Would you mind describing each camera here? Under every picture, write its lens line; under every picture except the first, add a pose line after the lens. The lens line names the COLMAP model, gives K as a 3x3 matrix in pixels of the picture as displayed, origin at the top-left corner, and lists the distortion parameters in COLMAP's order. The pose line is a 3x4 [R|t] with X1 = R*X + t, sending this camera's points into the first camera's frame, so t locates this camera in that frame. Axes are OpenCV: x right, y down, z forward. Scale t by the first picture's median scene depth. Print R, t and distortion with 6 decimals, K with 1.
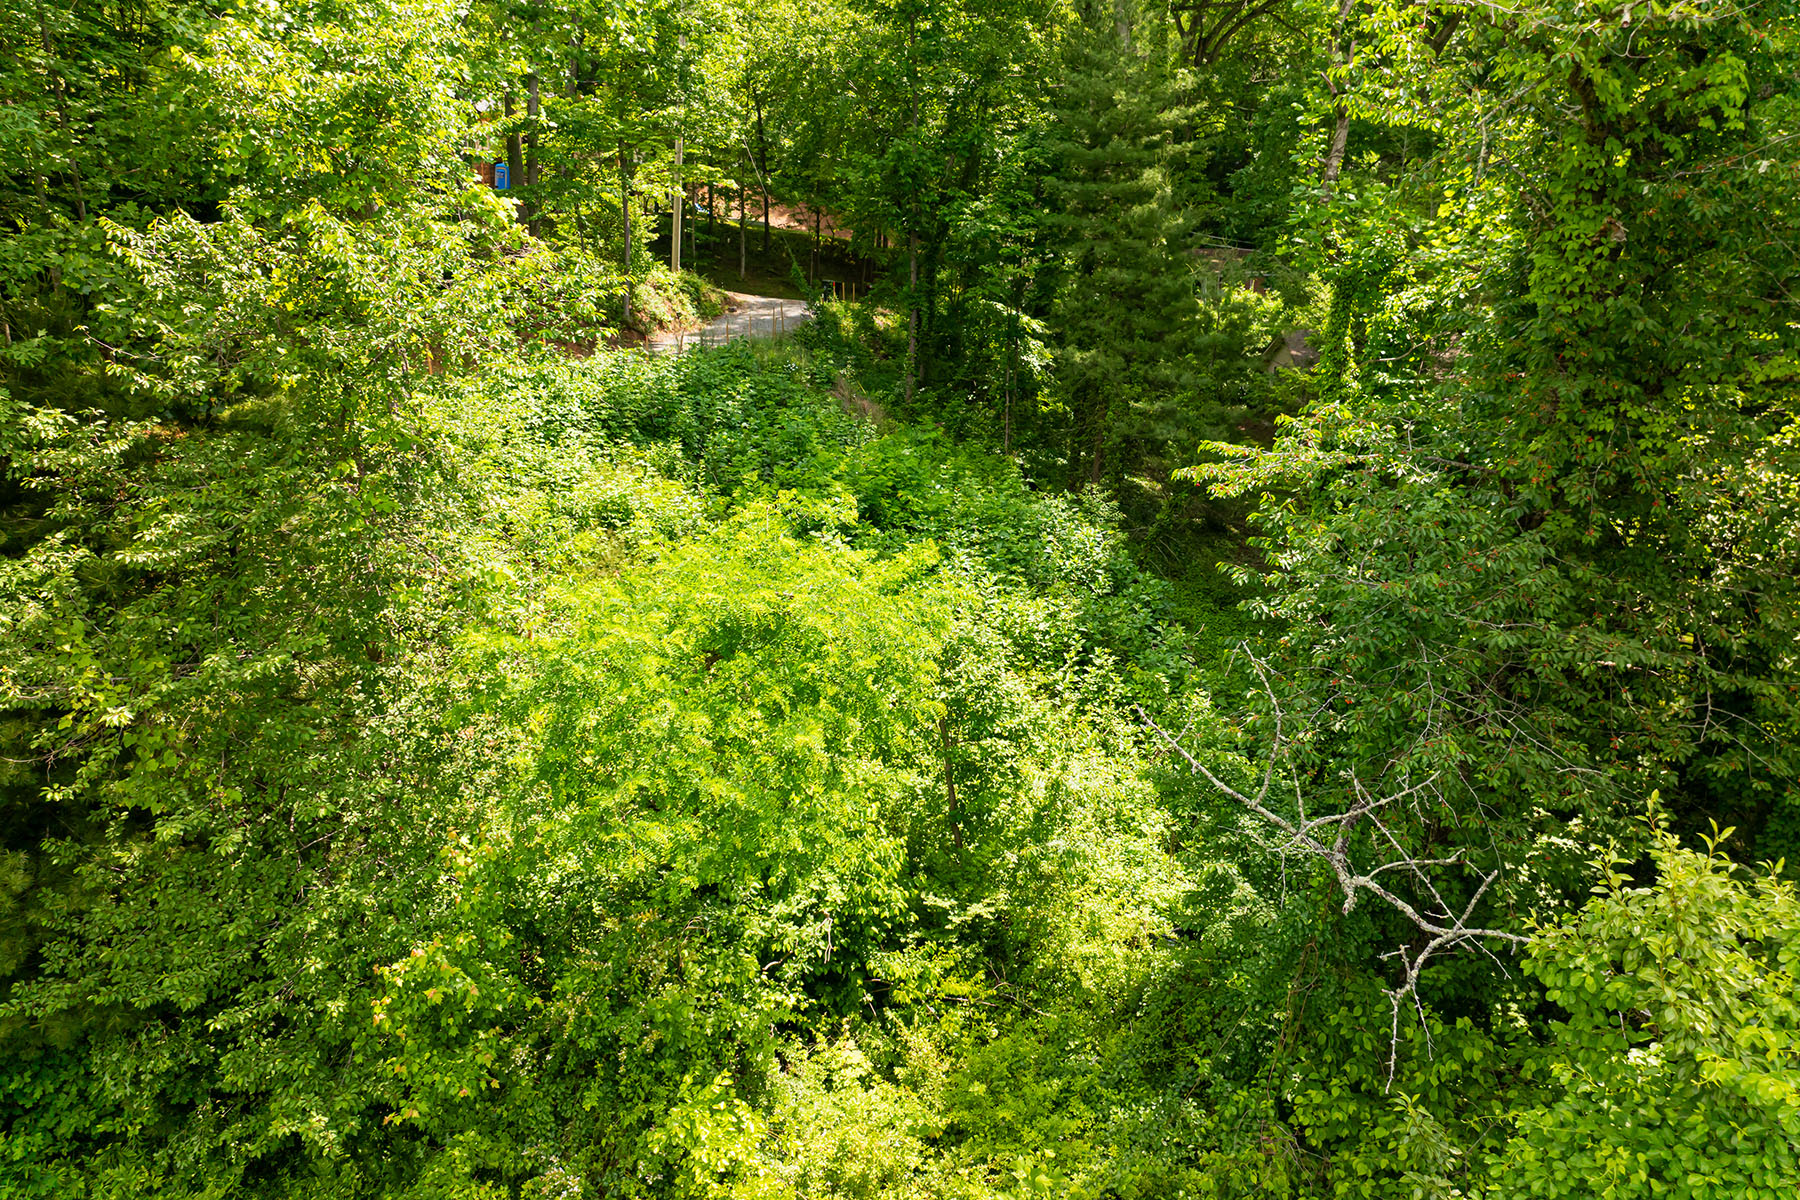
lens RADIAL K [[1254.3, 0, 896.8], [0, 1254.3, 605.5], [0, 0, 1]] dist [-0.049863, 0.011053]
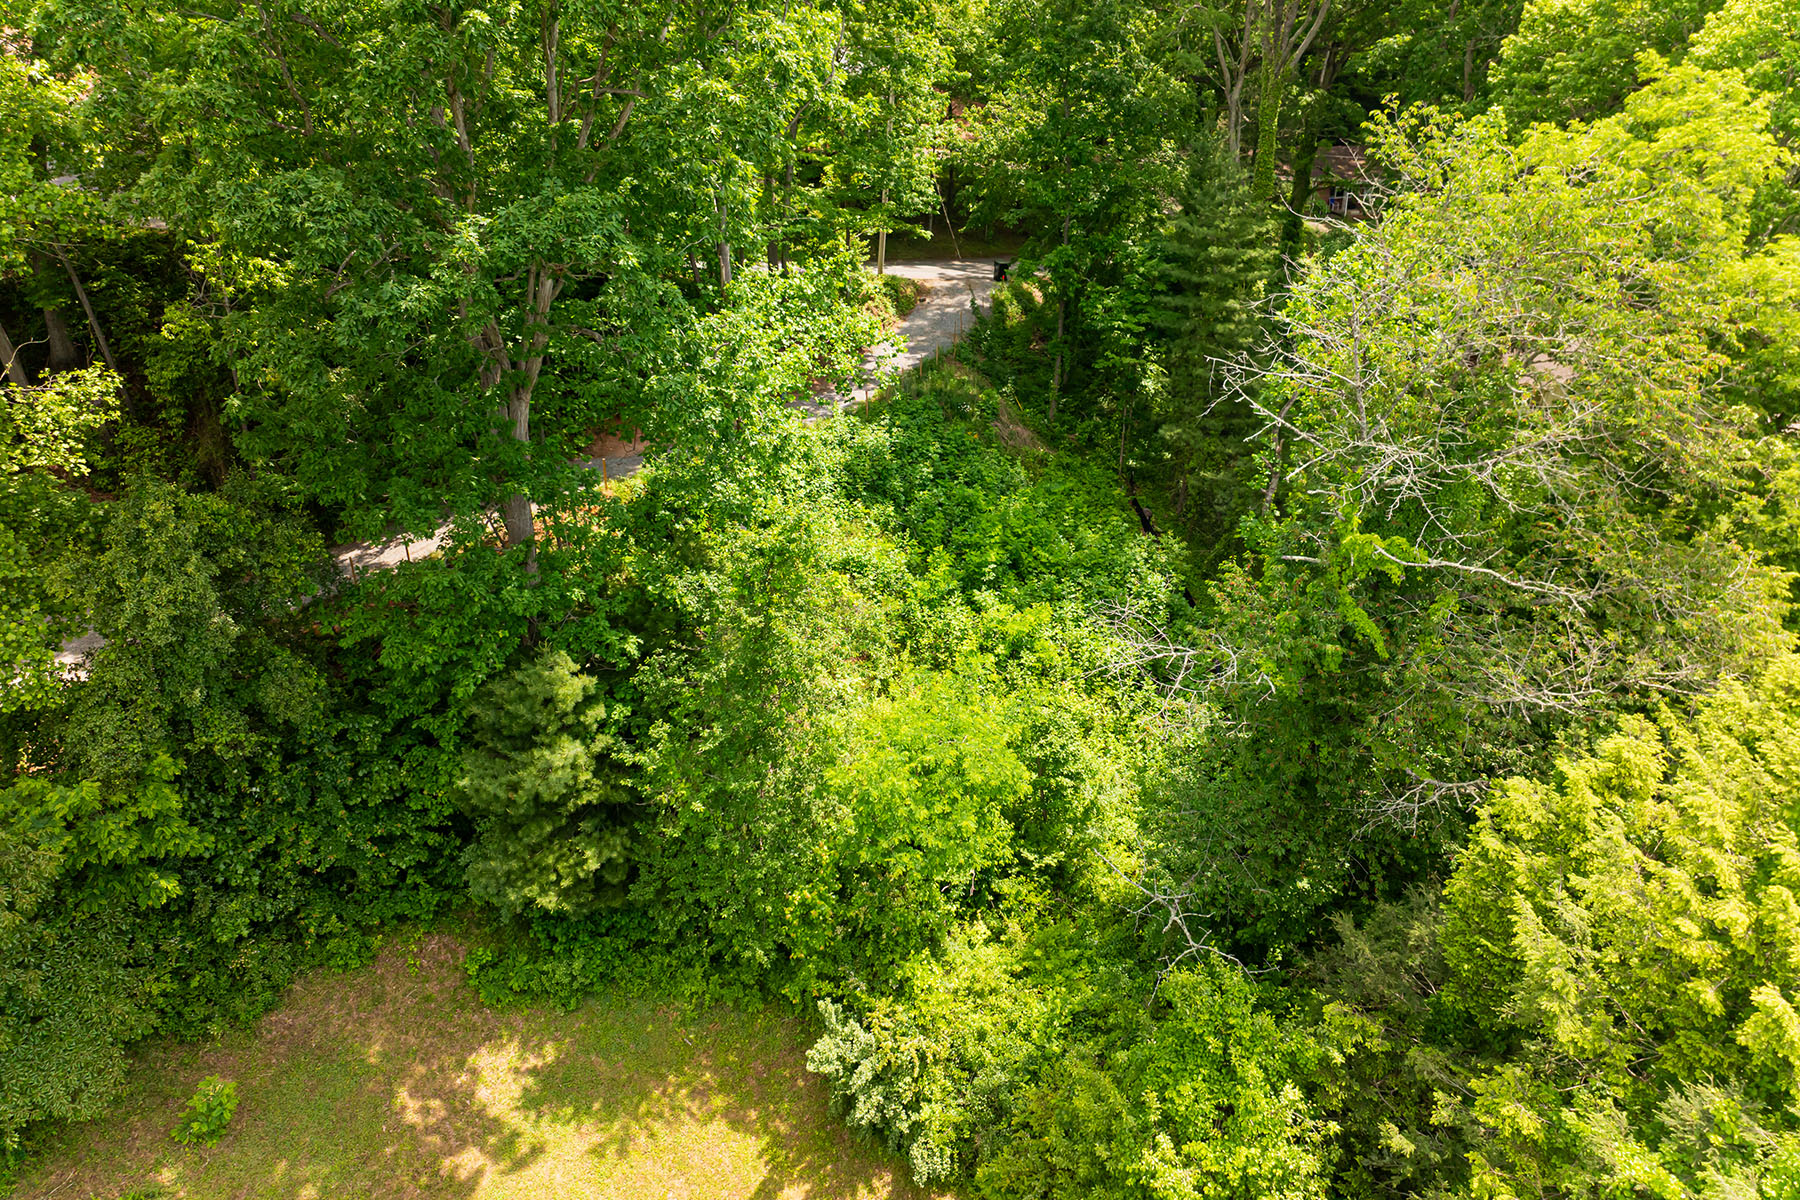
lens RADIAL K [[1254.3, 0, 894.6], [0, 1254.3, 602.9], [0, 0, 1]] dist [-0.049863, 0.011053]
pose [[0.990947, 0.062445, -0.118845, 0.033754], [-0.037120, 0.978172, 0.204452, -0.567450], [0.129018, -0.198190, 0.971635, -0.902984]]
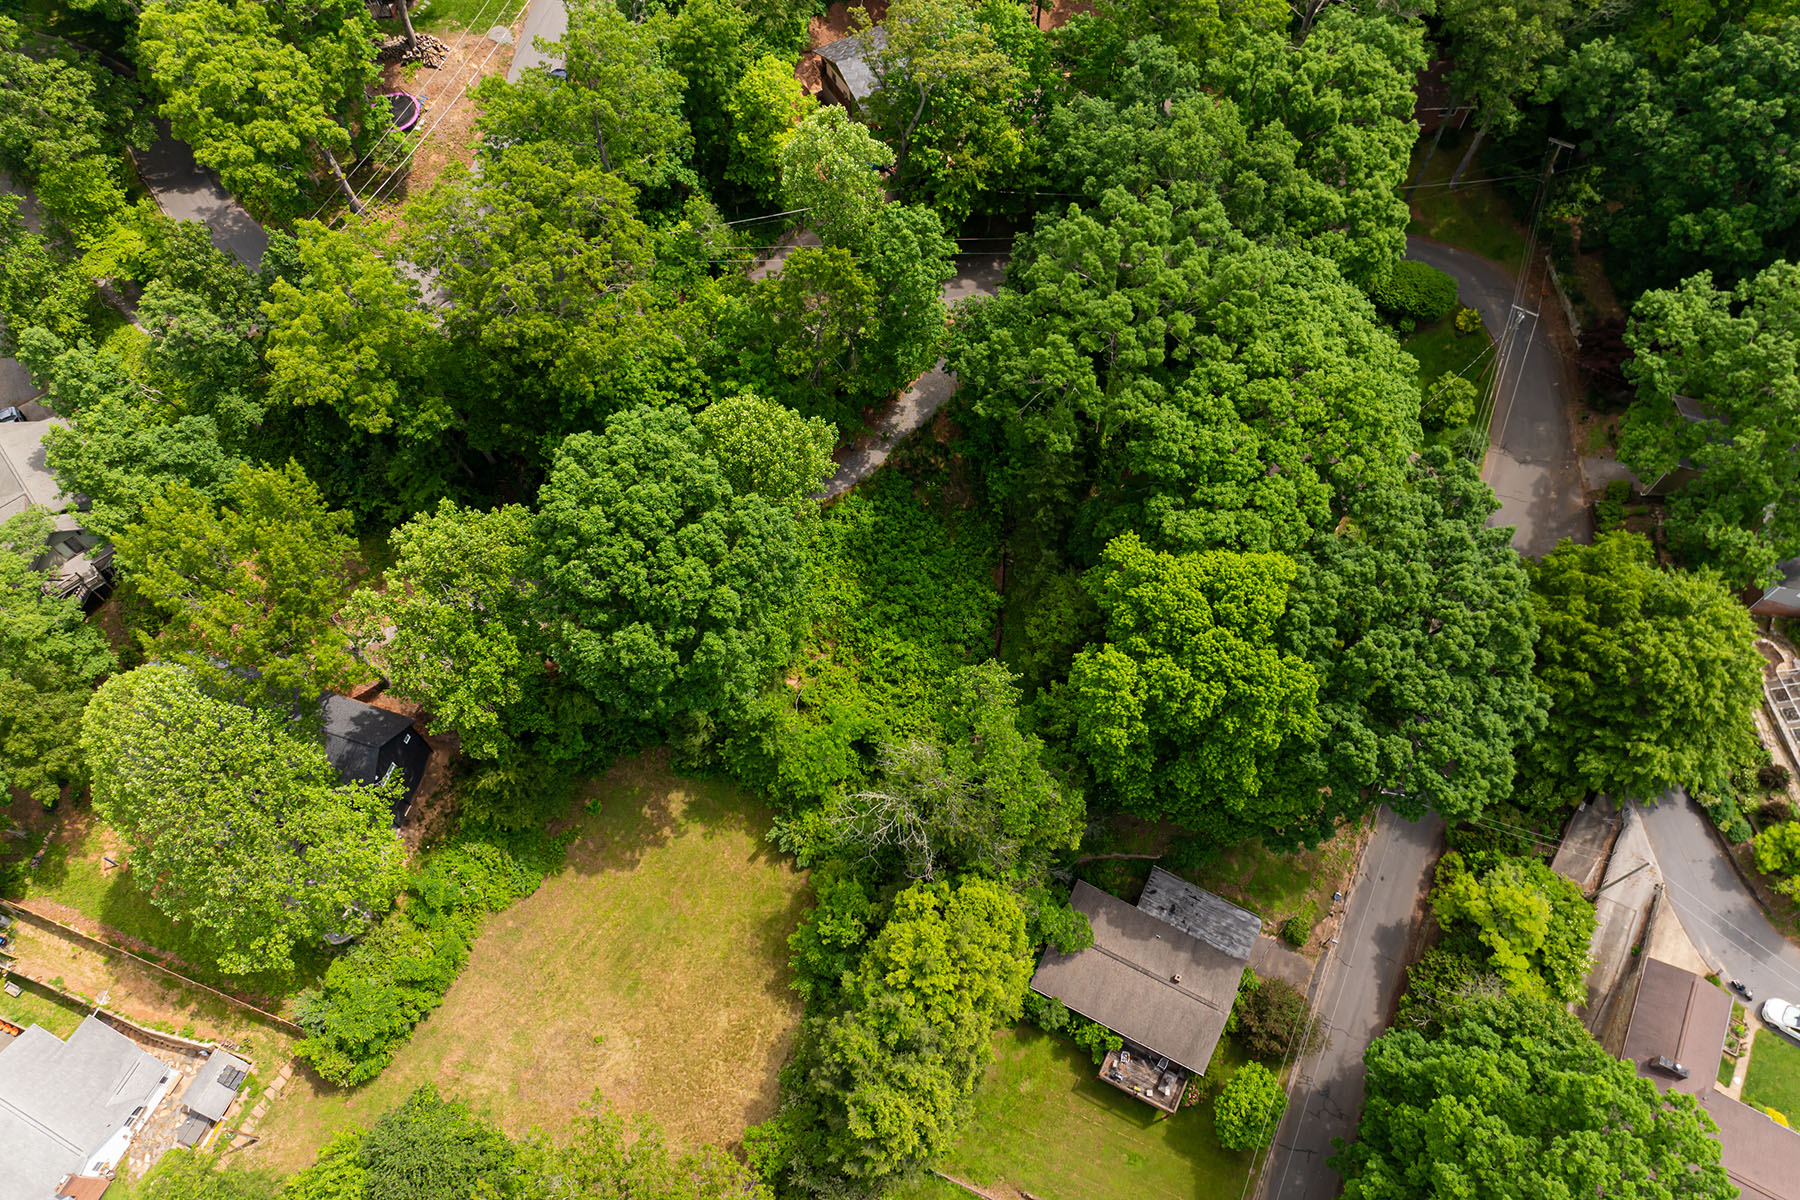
lens RADIAL K [[1254.3, 0, 915.1], [0, 1254.3, 604.9], [0, 0, 1]] dist [-0.049863, 0.011053]
pose [[0.928687, 0.329869, -0.169492, 0.950182], [-0.107141, 0.676167, 0.728916, -4.327761], [0.355052, -0.658775, 0.663290, -2.125654]]
